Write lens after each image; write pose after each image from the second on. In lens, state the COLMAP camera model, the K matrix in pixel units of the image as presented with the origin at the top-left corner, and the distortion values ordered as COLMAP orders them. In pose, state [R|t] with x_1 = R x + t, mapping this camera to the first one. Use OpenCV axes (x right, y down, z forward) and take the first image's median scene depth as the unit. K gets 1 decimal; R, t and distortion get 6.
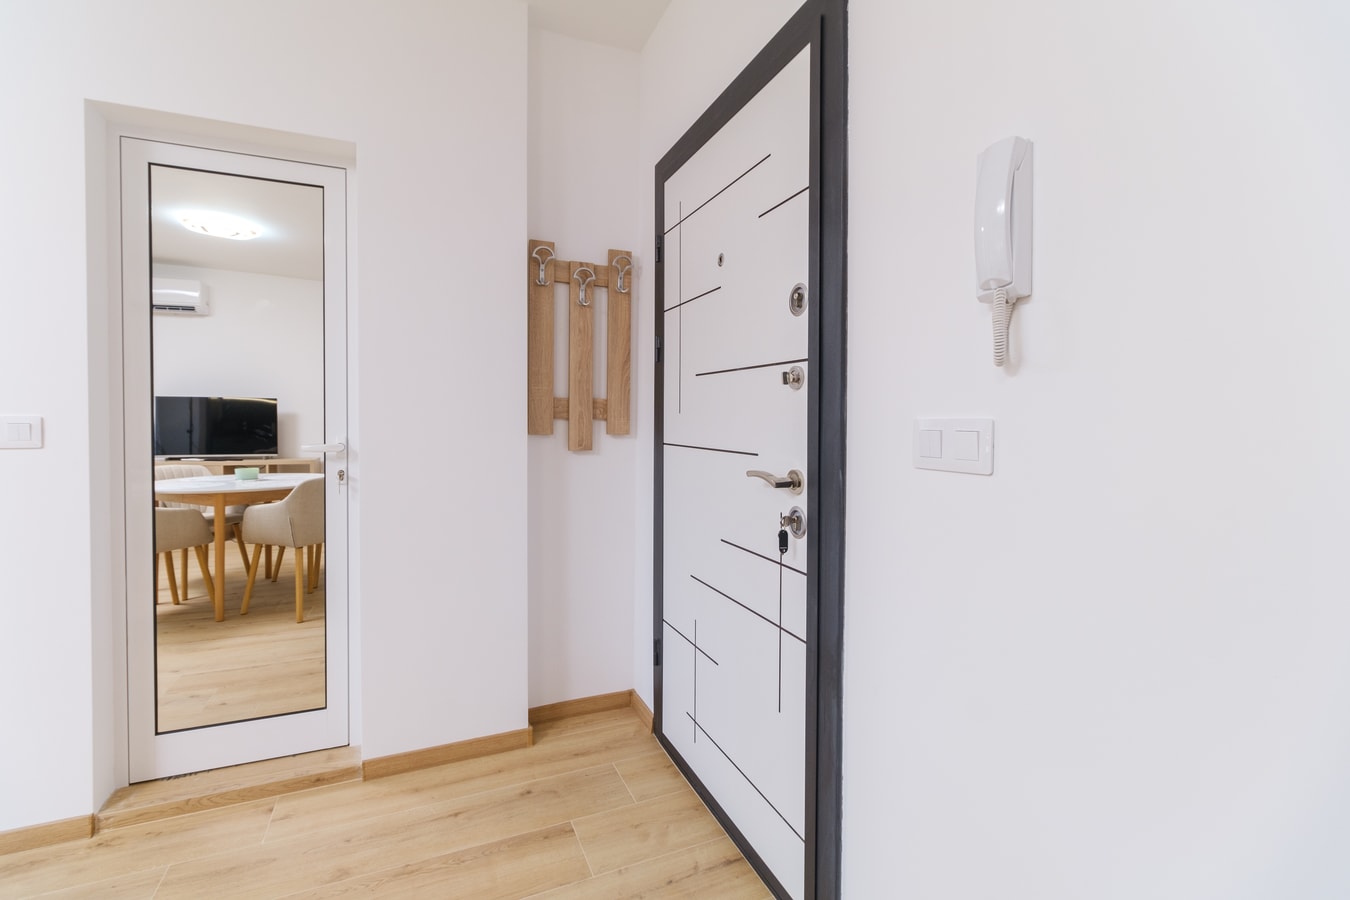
lens RADIAL K [[607.5, 0, 664.2], [0, 607.5, 426.2], [0, 0, 1]] dist [-0.001627, -0.000445]
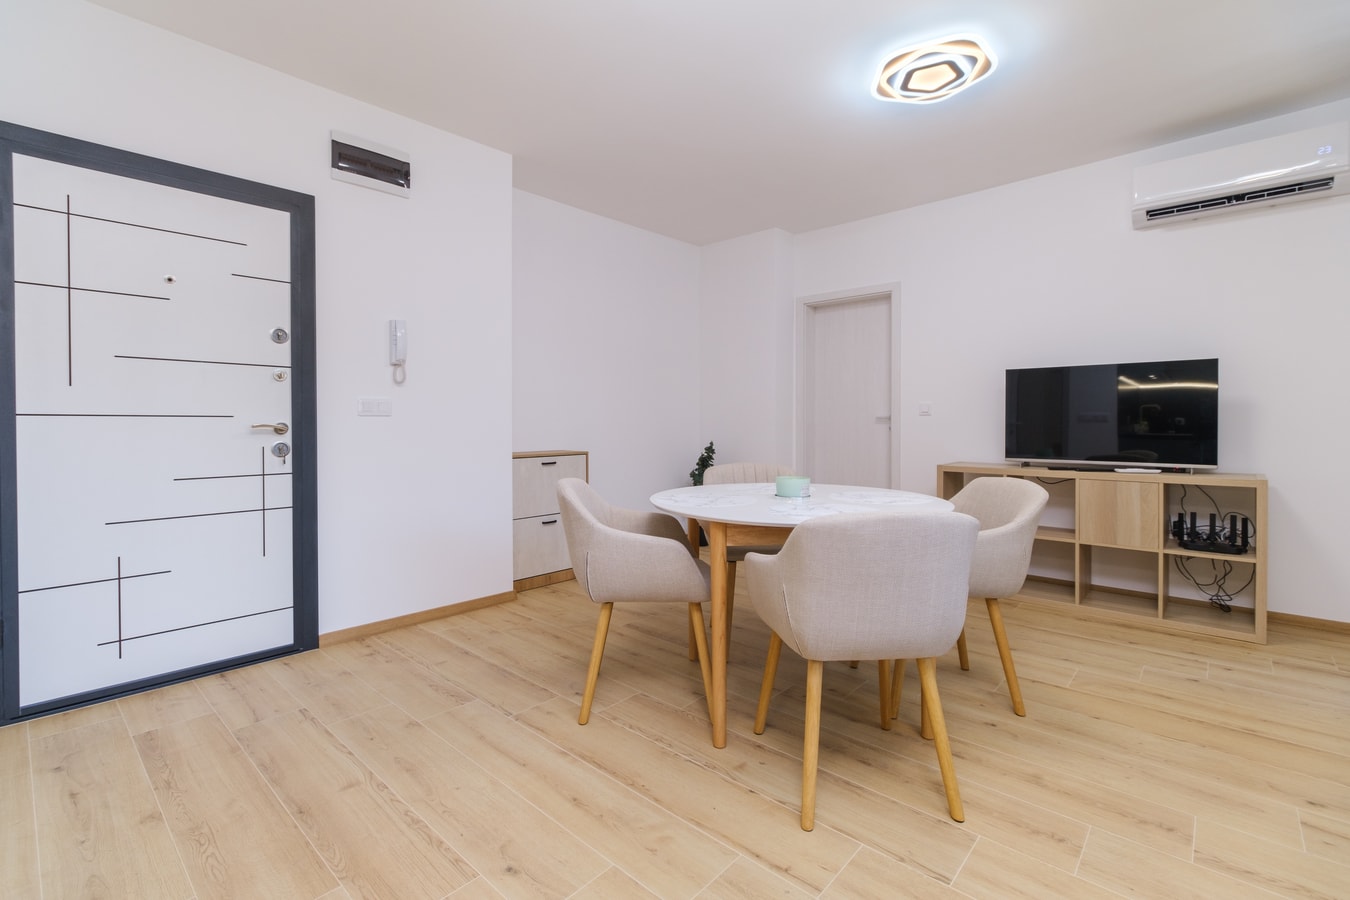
lens RADIAL K [[607.5, 0, 664.2], [0, 607.5, 426.2], [0, 0, 1]] dist [-0.001627, -0.000445]
pose [[-0.412581, -0.013446, 0.910822, -1.474213], [0.008395, 0.999792, 0.018562, 0.041198], [-0.910882, 0.015304, -0.412382, 0.491816]]
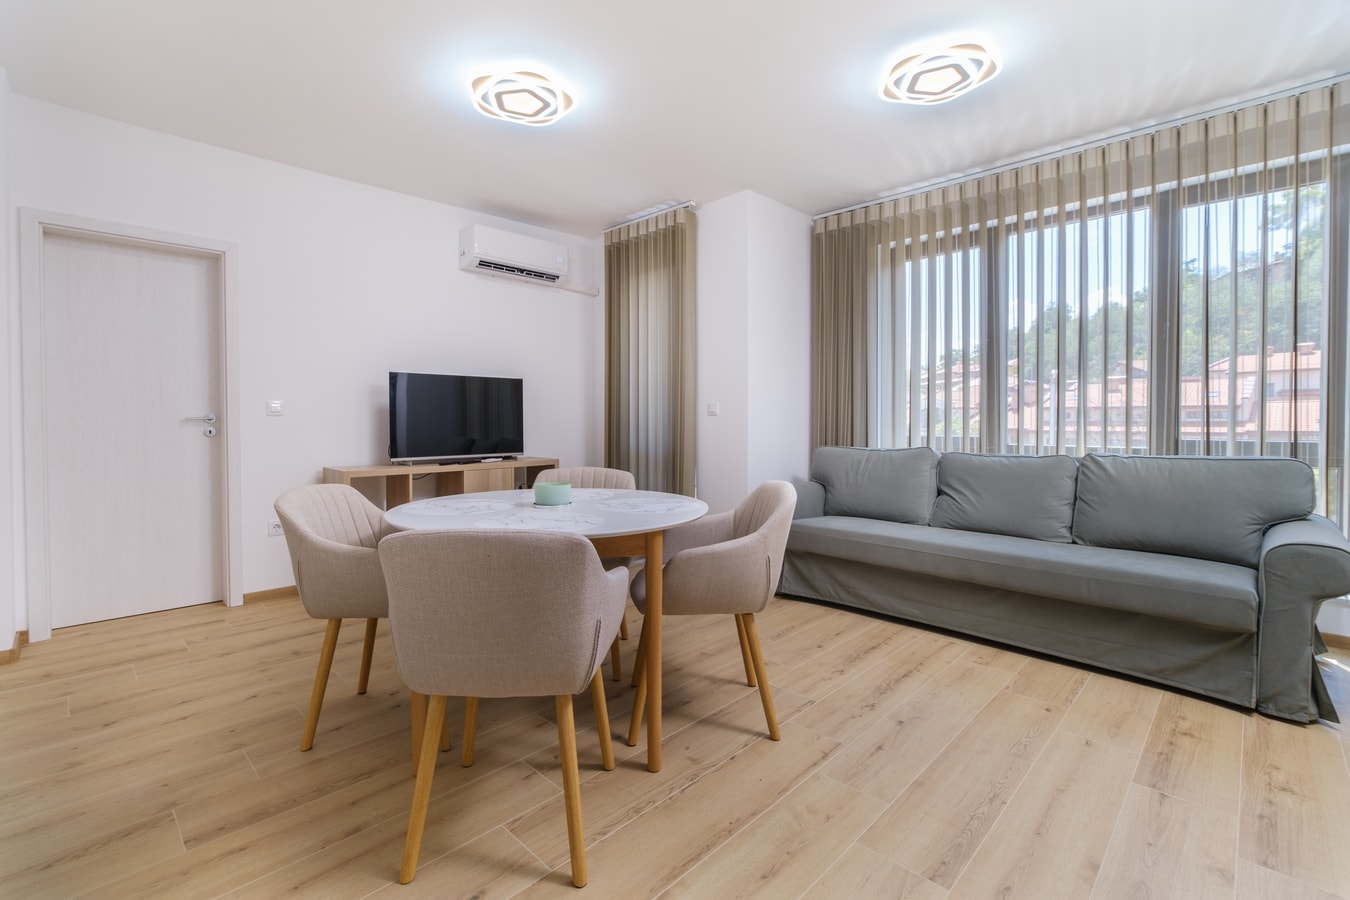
lens RADIAL K [[603.4, 0, 673.8], [0, 603.4, 433.8], [0, 0, 1]] dist [-0.003284, -0.000477]
pose [[-0.922605, 0.004271, -0.385722, -0.225199], [-0.007343, 0.999563, 0.028632, 0.044349], [0.385675, 0.029248, -0.922171, 0.872606]]
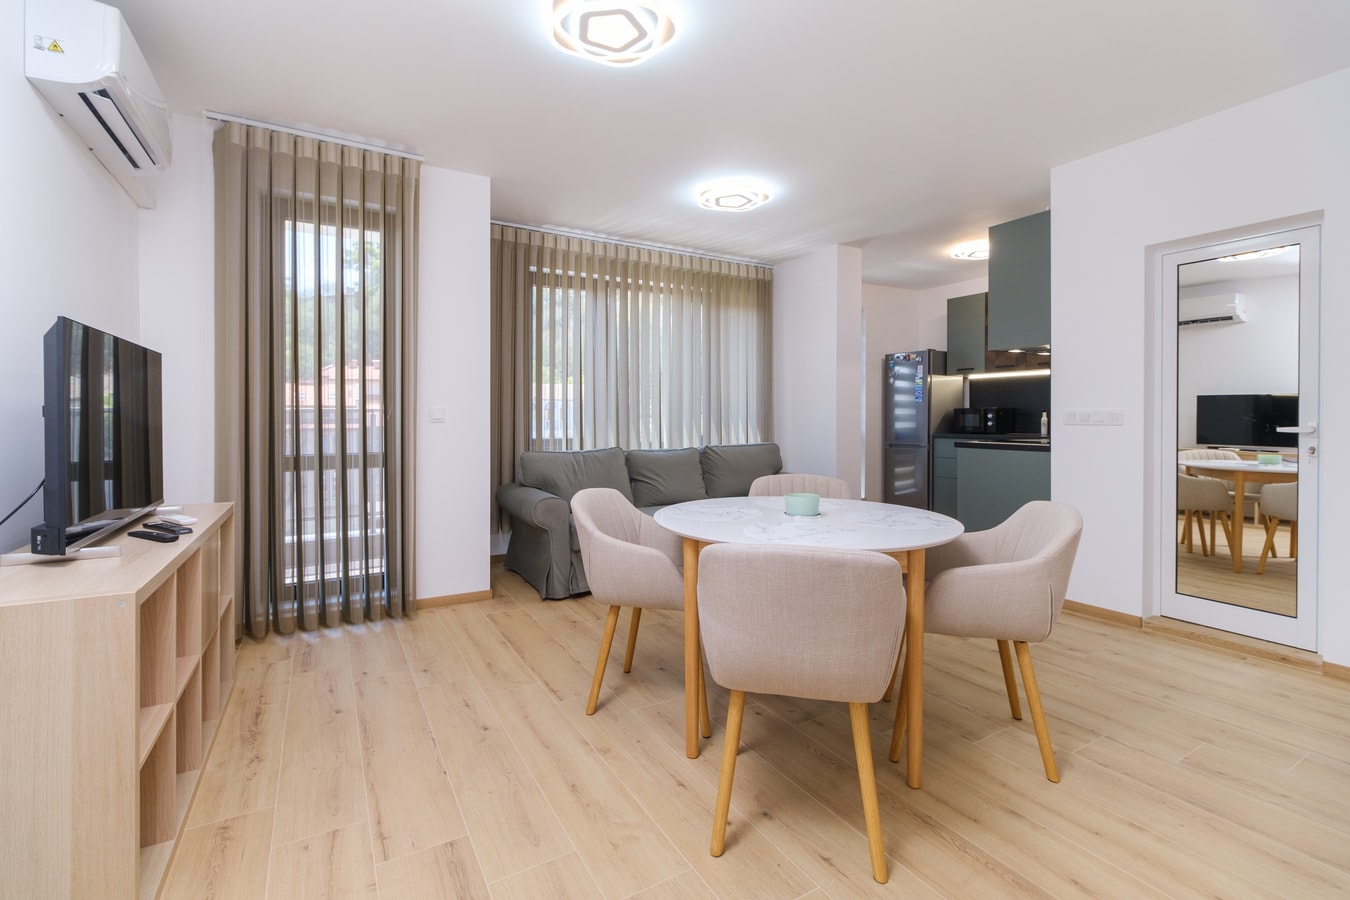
lens RADIAL K [[586.4, 0, 664.6], [0, 586.4, 425.1], [0, 0, 1]] dist [-0.000198, 0.000092]
pose [[0.122505, 0.009548, -0.992422, 0.686741], [-0.007340, 0.999935, 0.008714, 0.024769], [0.992441, 0.006217, 0.122568, -0.702984]]
